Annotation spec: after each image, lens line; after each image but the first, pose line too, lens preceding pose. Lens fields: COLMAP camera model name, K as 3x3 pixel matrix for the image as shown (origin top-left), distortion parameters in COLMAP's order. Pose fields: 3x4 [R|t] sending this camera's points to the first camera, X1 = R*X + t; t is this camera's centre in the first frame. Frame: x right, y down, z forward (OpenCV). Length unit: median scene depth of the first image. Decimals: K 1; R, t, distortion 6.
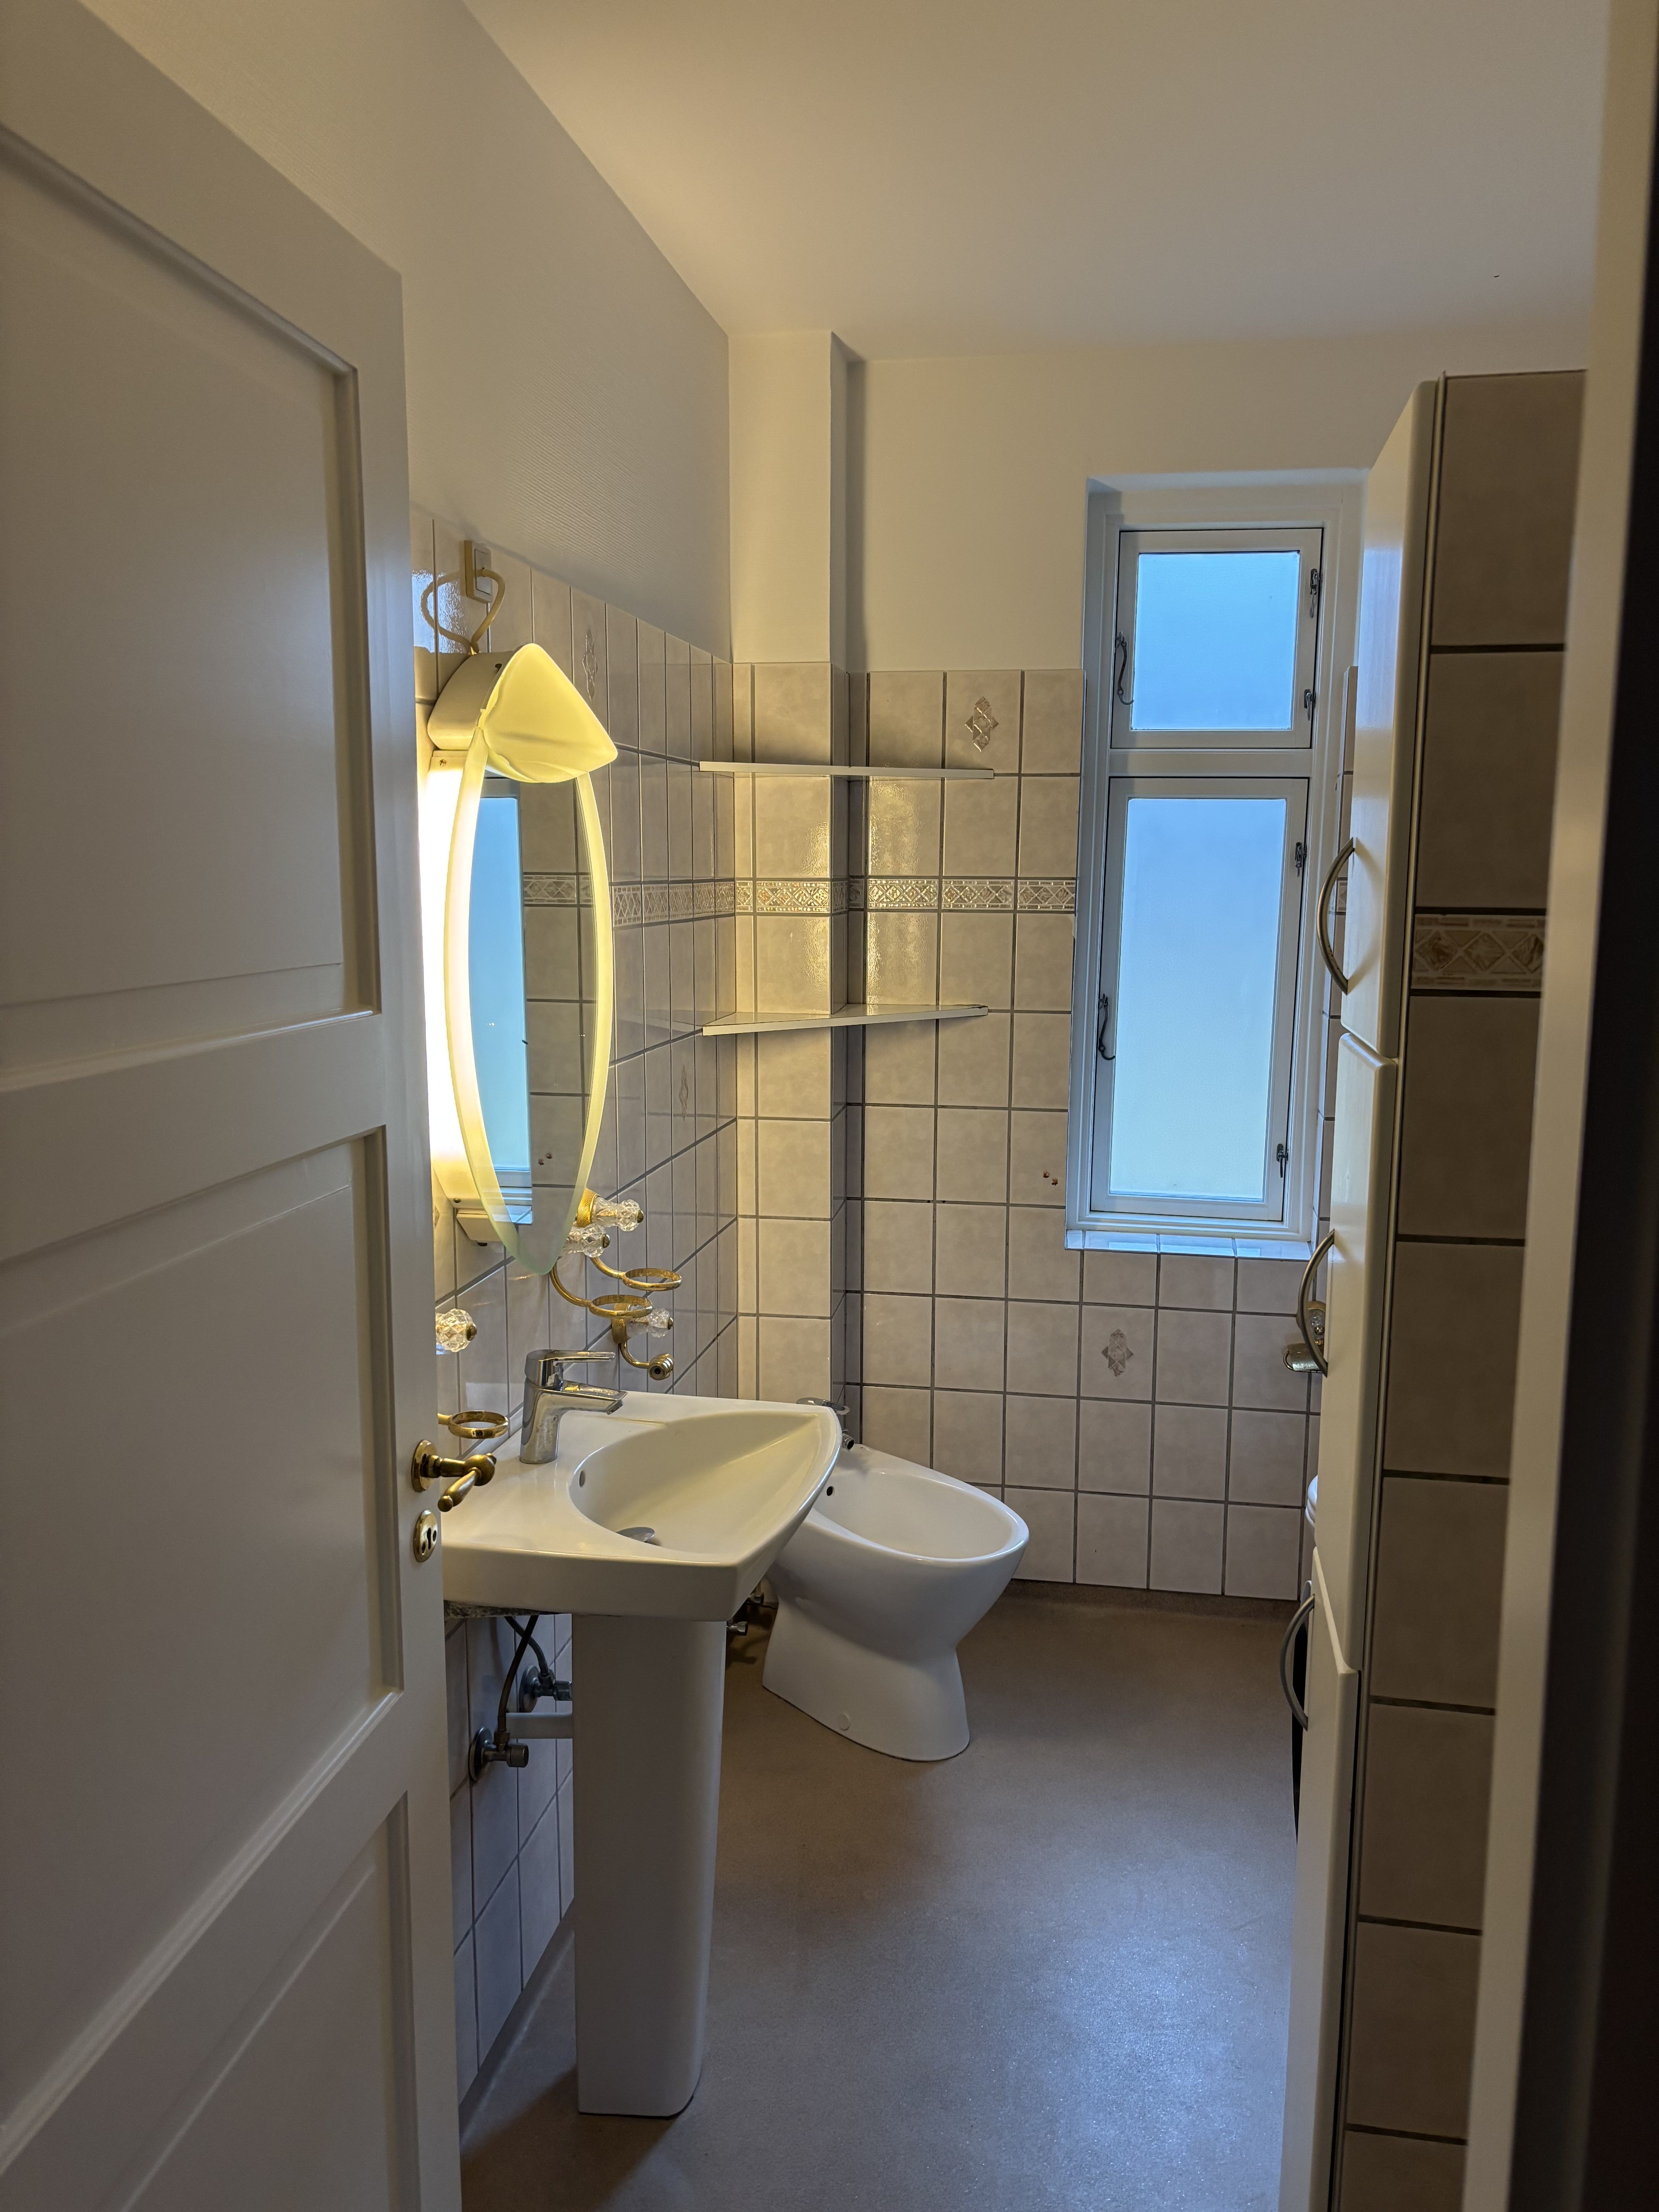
lens RADIAL K [[1678.8, 0, 821.1], [0, 1678.8, 1110.1], [0, 0, 1]] dist [0.009293, -0.002685]
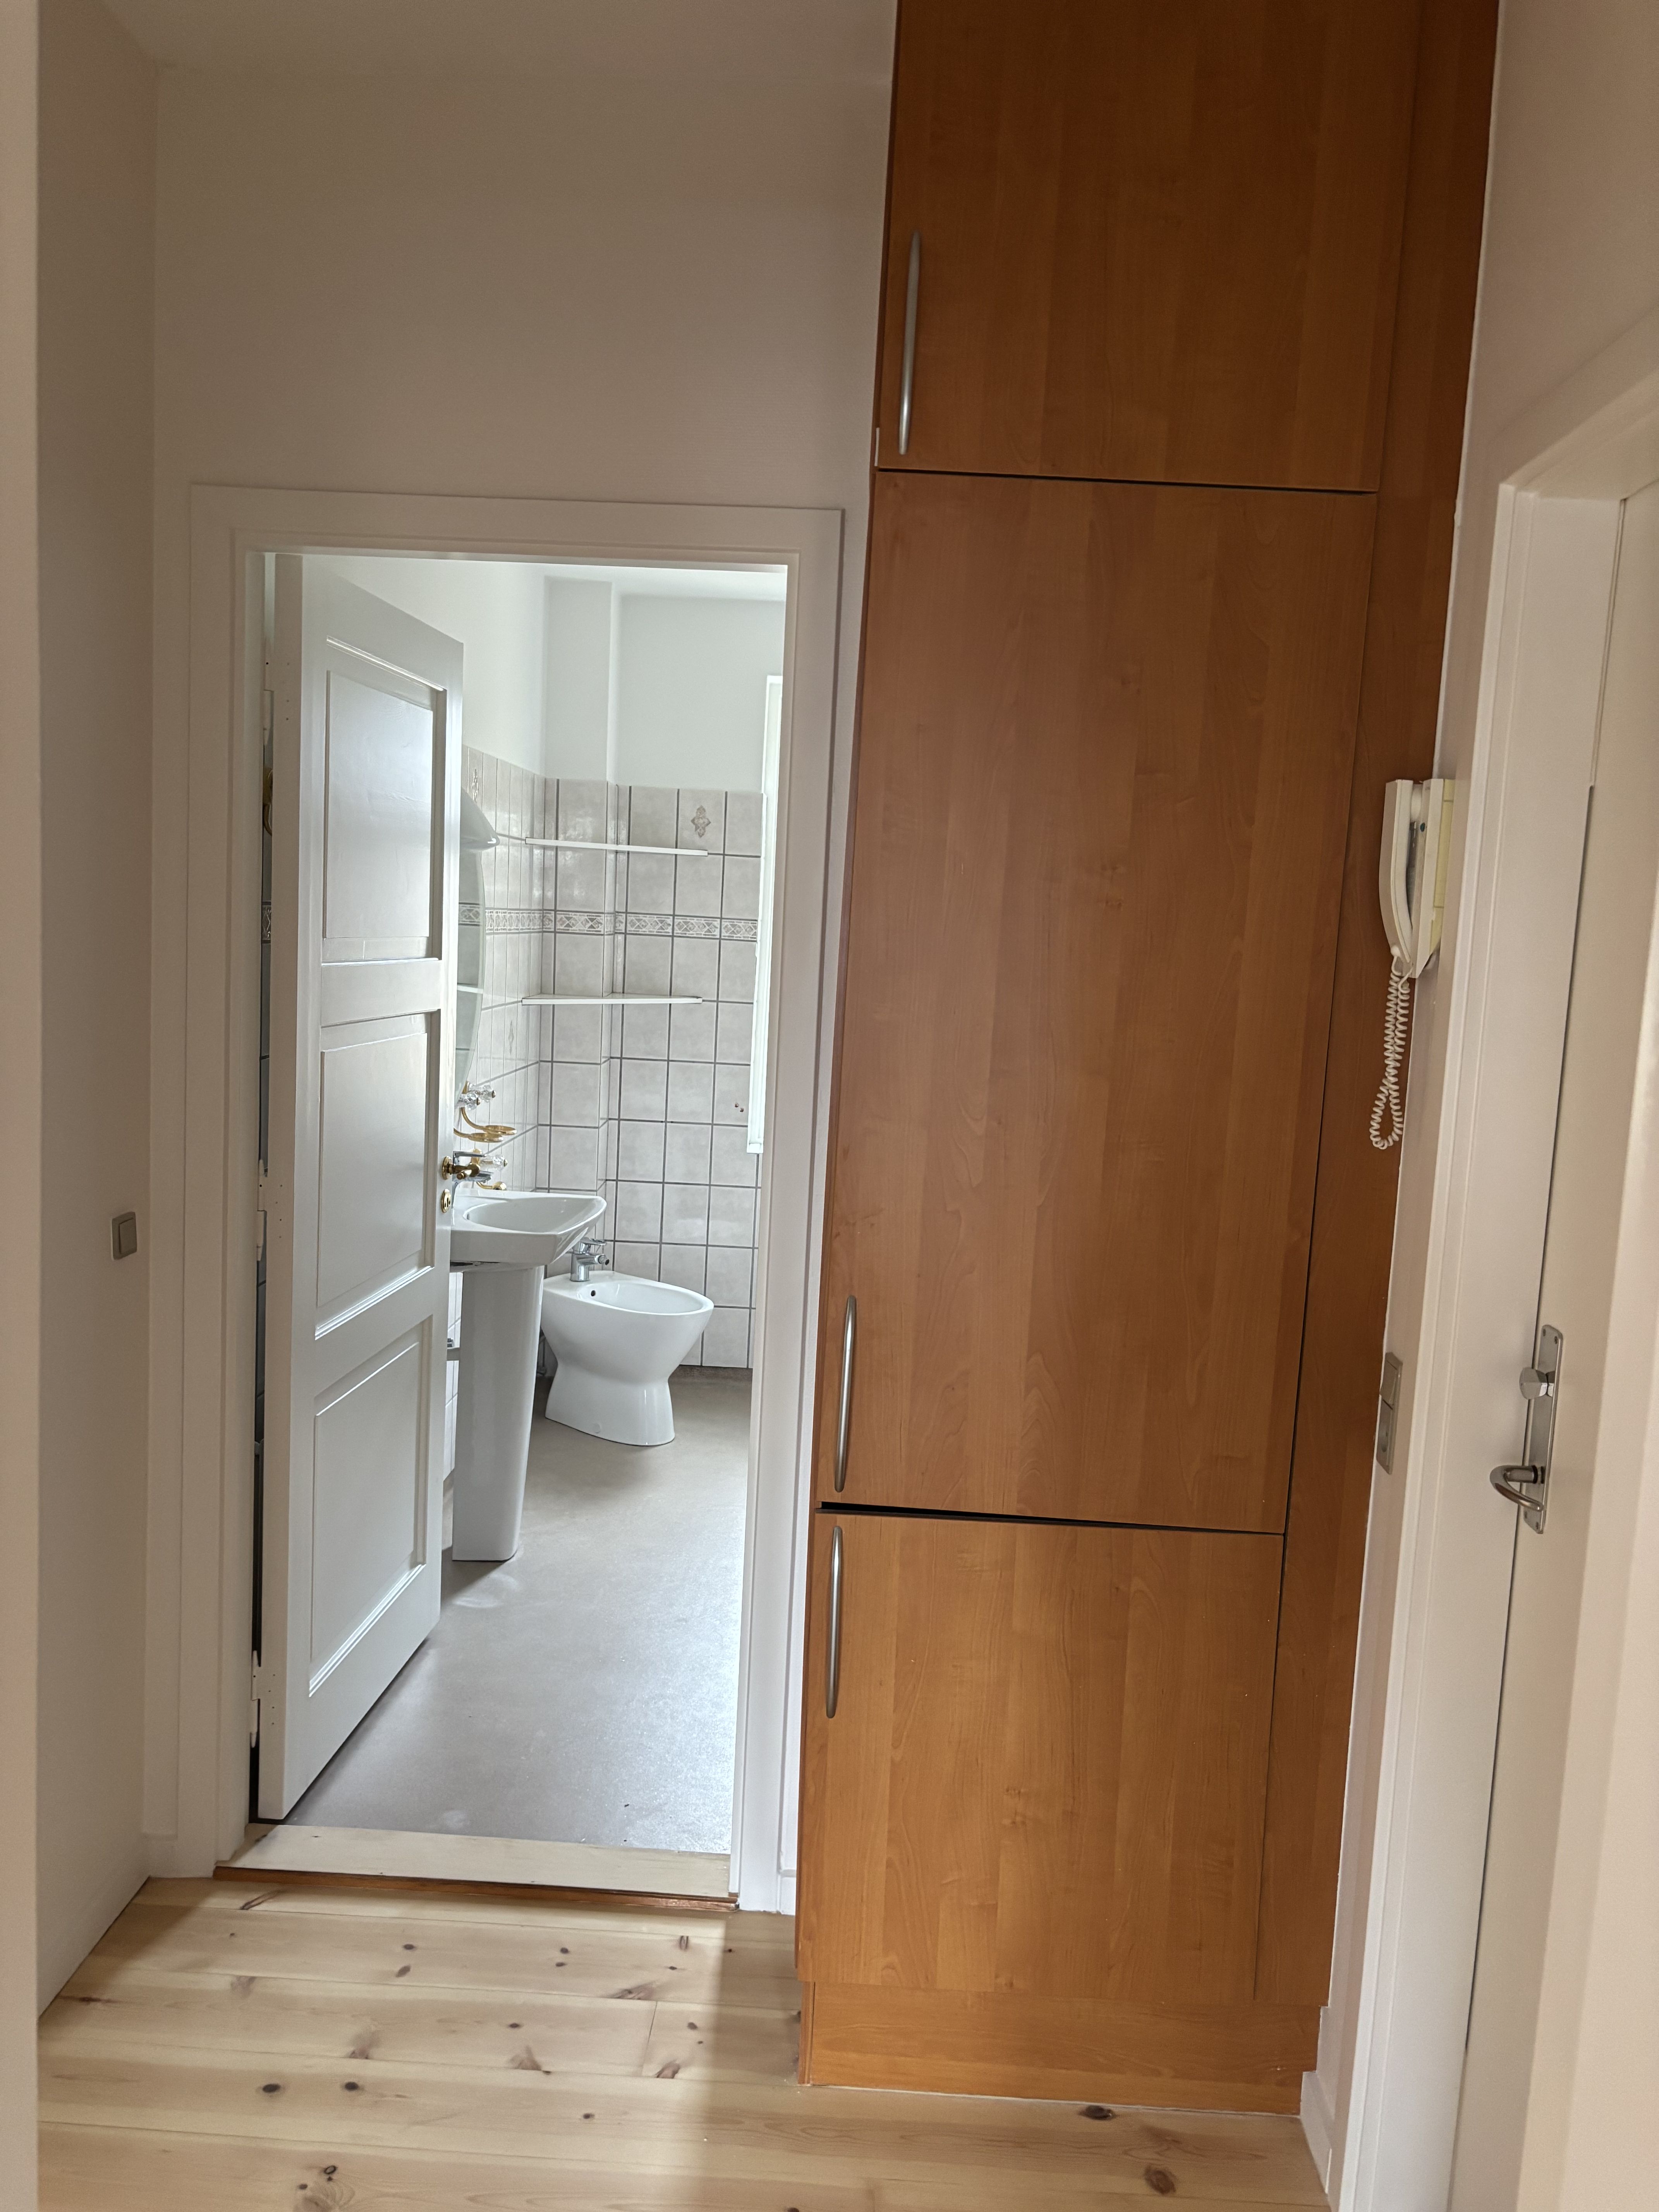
lens RADIAL K [[1678.8, 0, 835.4], [0, 1678.8, 1113.6], [0, 0, 1]] dist [0.009293, -0.002685]
pose [[0.988636, 0.027649, 0.147766, -0.007207], [-0.025227, 0.999515, -0.018240, 0.075429], [-0.148199, 0.014305, 0.988854, -0.602383]]
